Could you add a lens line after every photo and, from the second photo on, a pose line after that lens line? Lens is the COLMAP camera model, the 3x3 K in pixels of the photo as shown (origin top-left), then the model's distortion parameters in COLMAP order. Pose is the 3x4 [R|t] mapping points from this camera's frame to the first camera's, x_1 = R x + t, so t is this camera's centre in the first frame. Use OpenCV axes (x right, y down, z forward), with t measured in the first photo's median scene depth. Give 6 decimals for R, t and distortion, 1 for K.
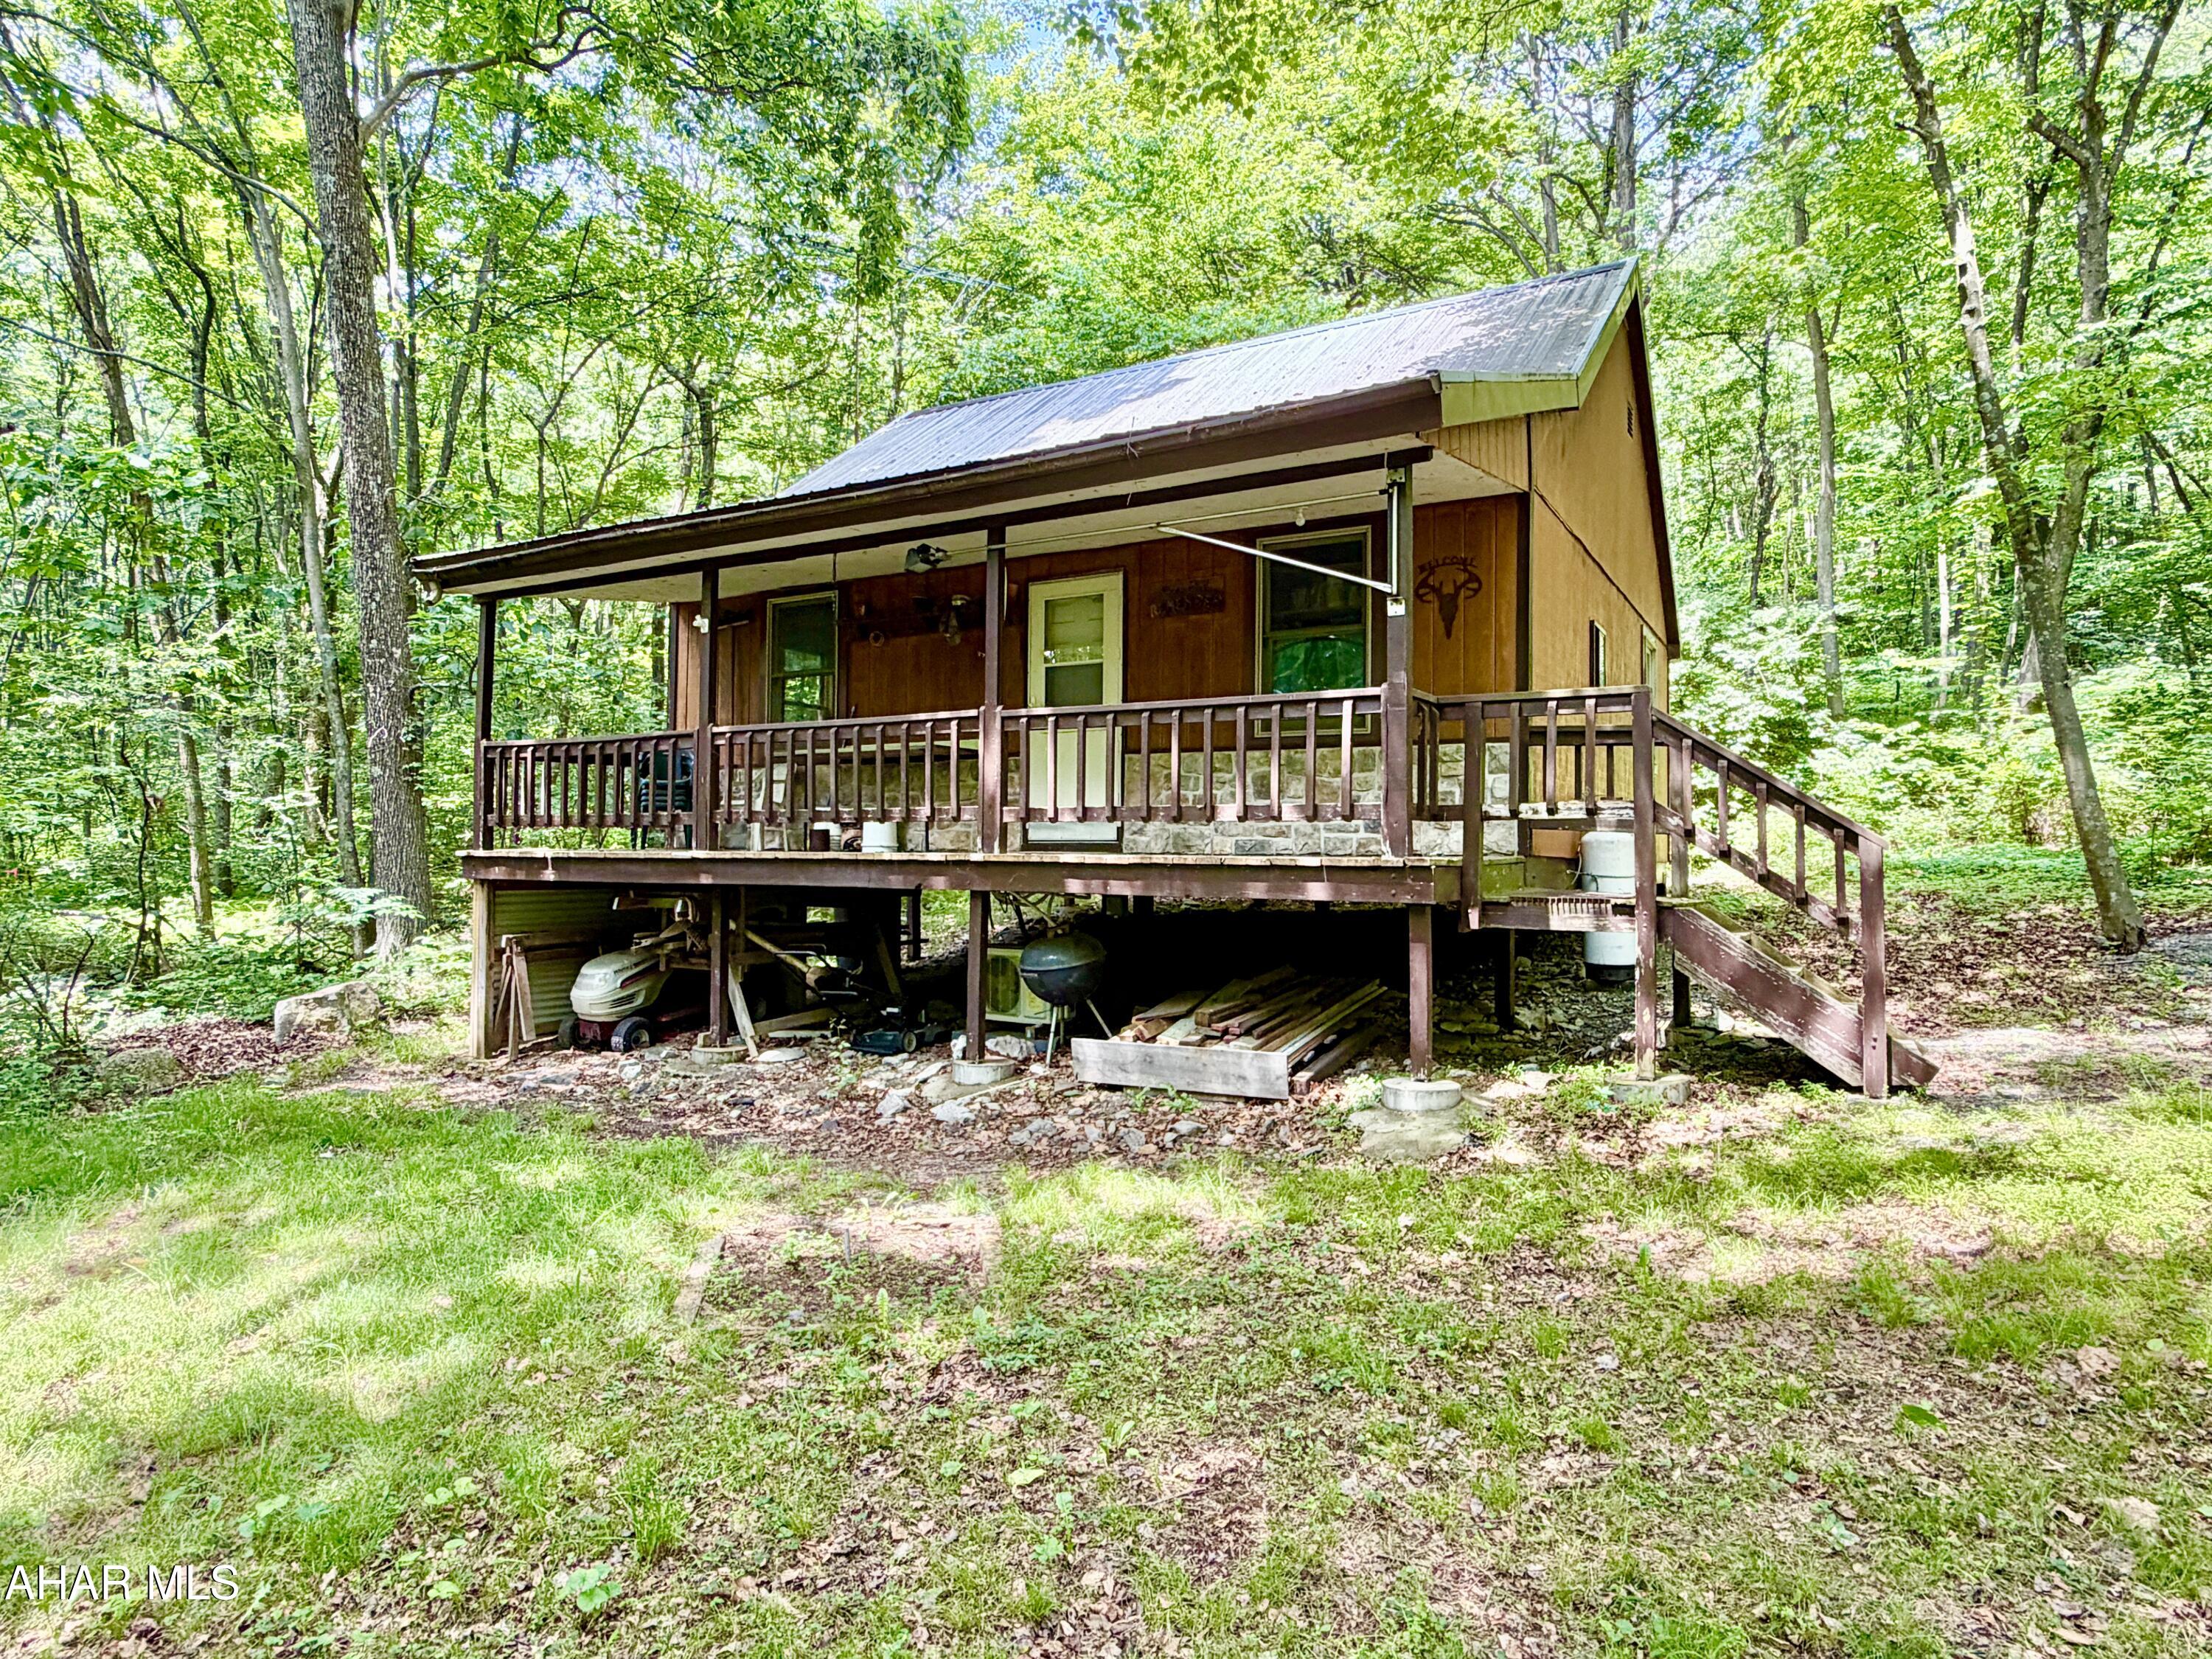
lens RADIAL K [[1303.4, 0, 1078.7], [0, 1303.4, 832.2], [0, 0, 1]] dist [-0.001073, 0.001312]
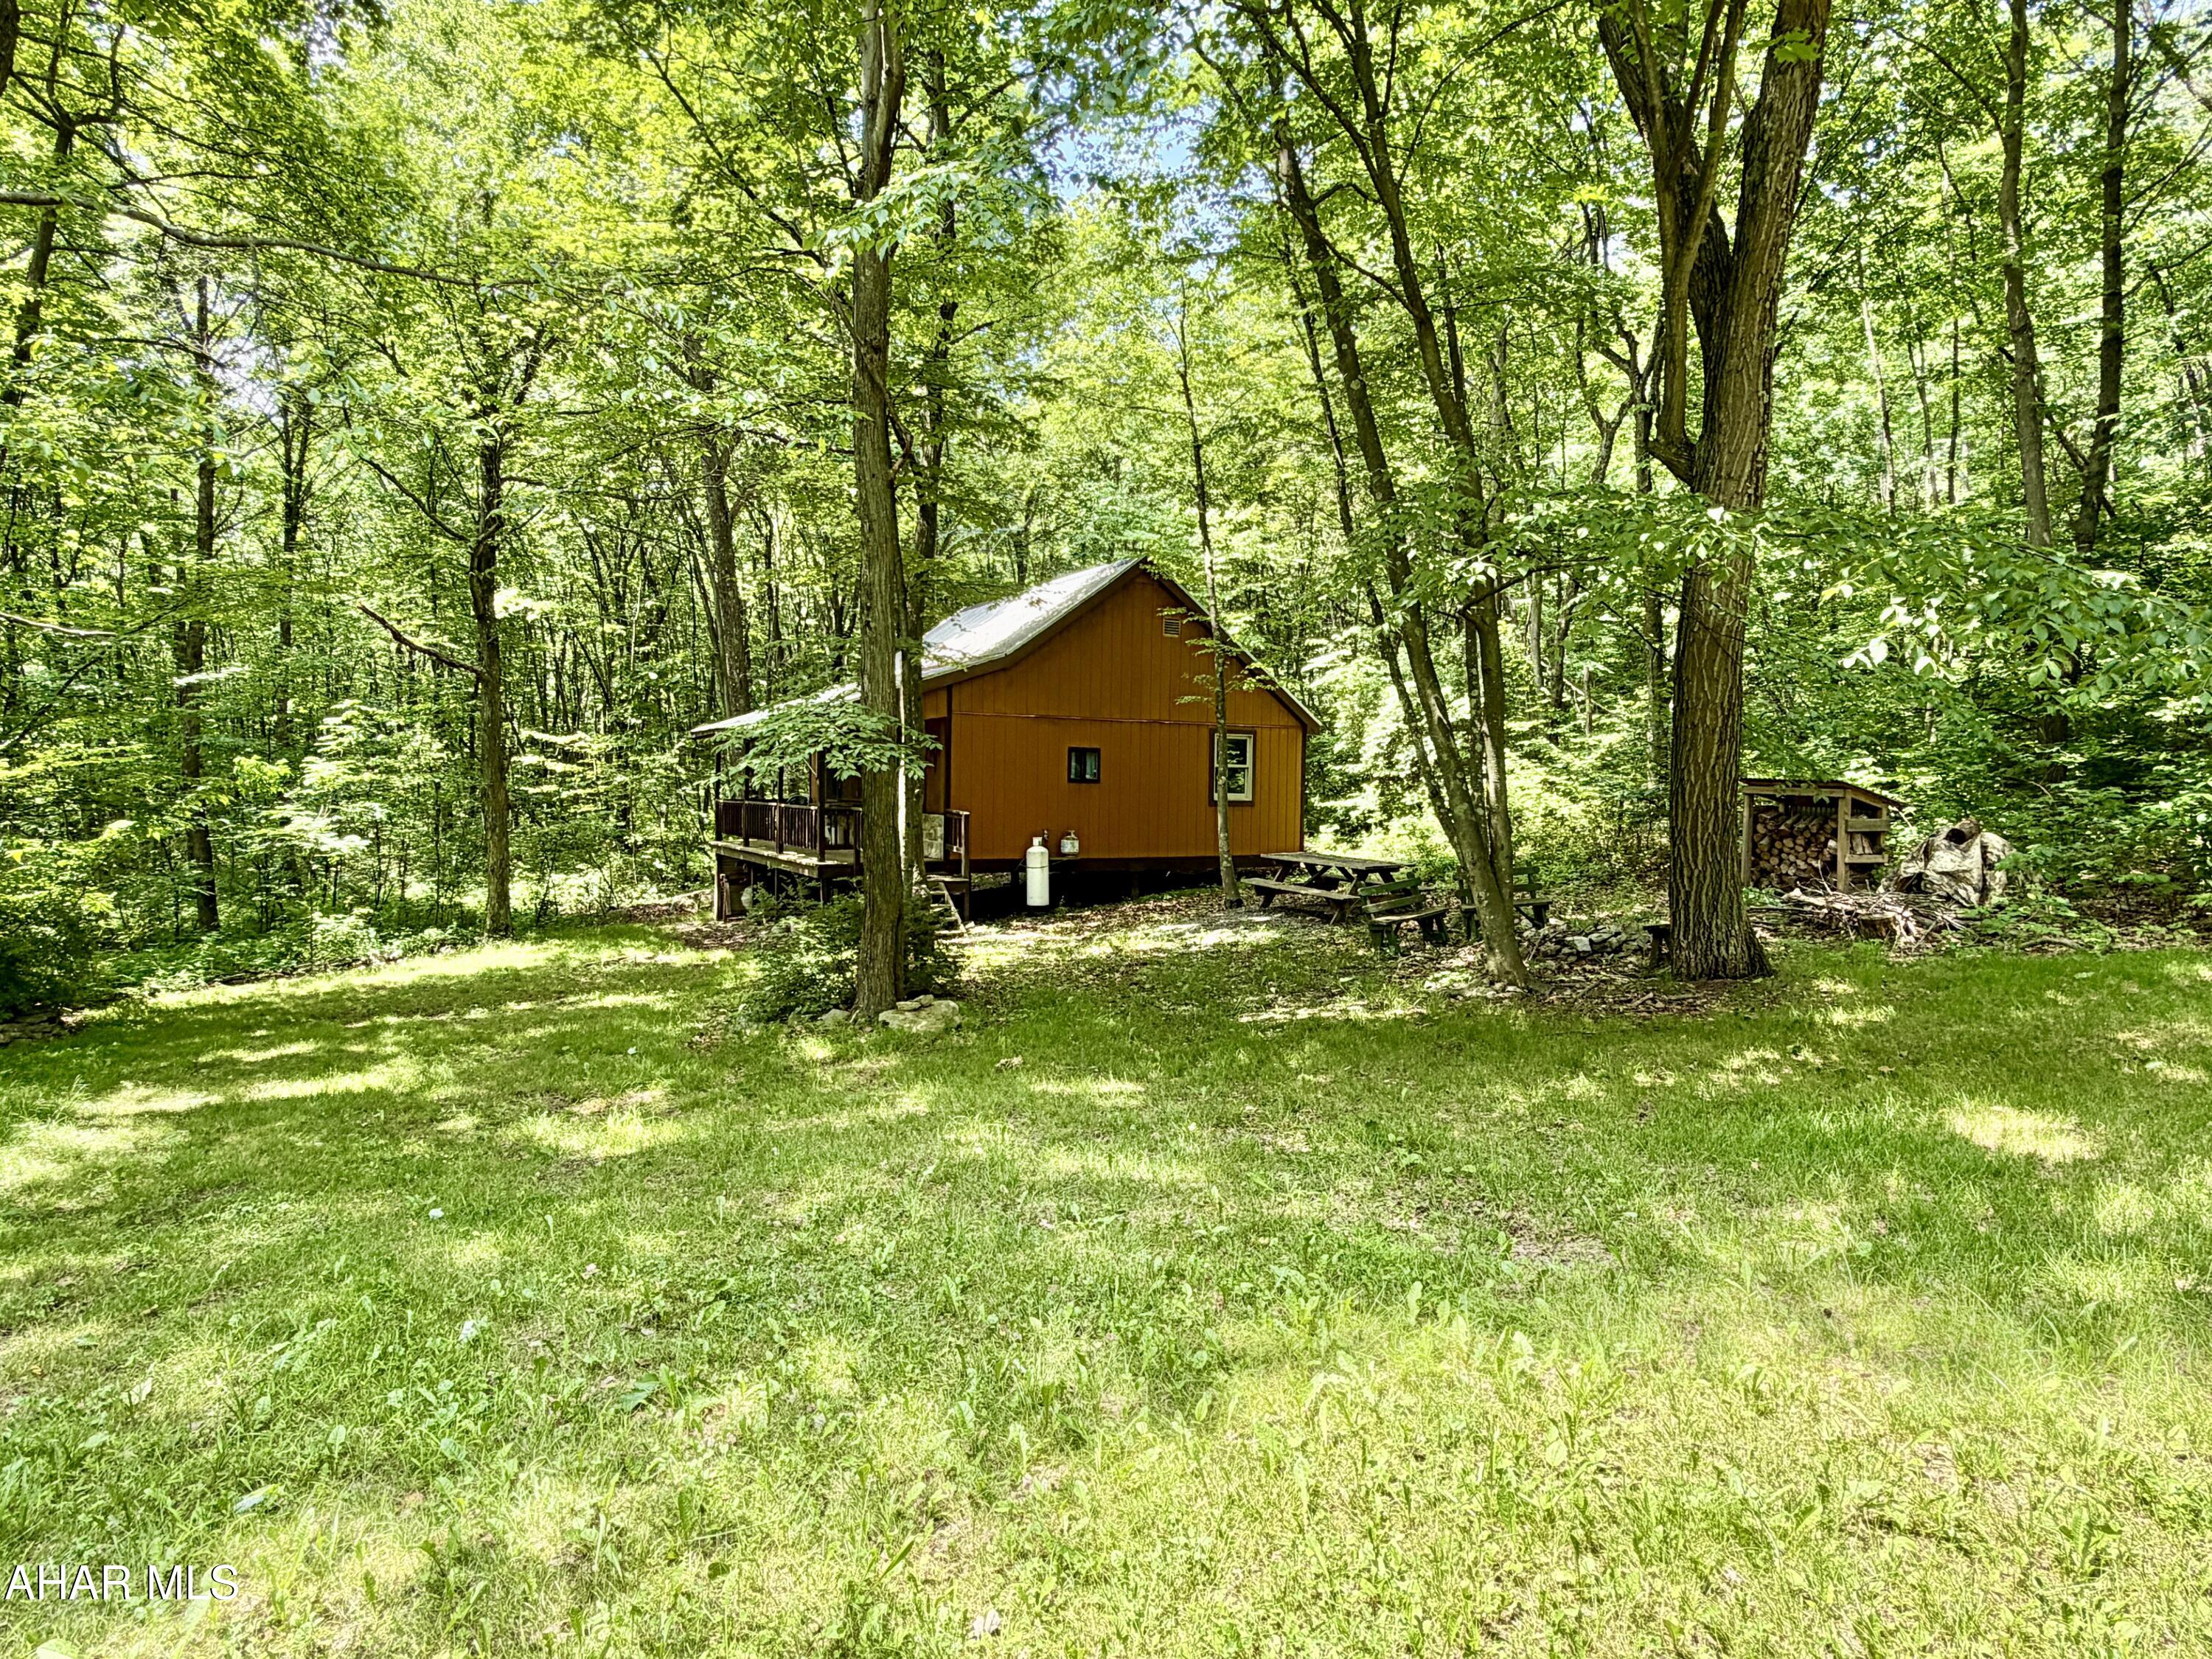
lens RADIAL K [[1303.4, 0, 1078.7], [0, 1303.4, 832.2], [0, 0, 1]] dist [-0.001073, 0.001312]
pose [[0.856791, 0.019875, -0.515281, 1.591786], [0.007754, 0.998647, 0.051413, -0.140044], [0.515606, -0.048046, 0.855478, -0.901822]]
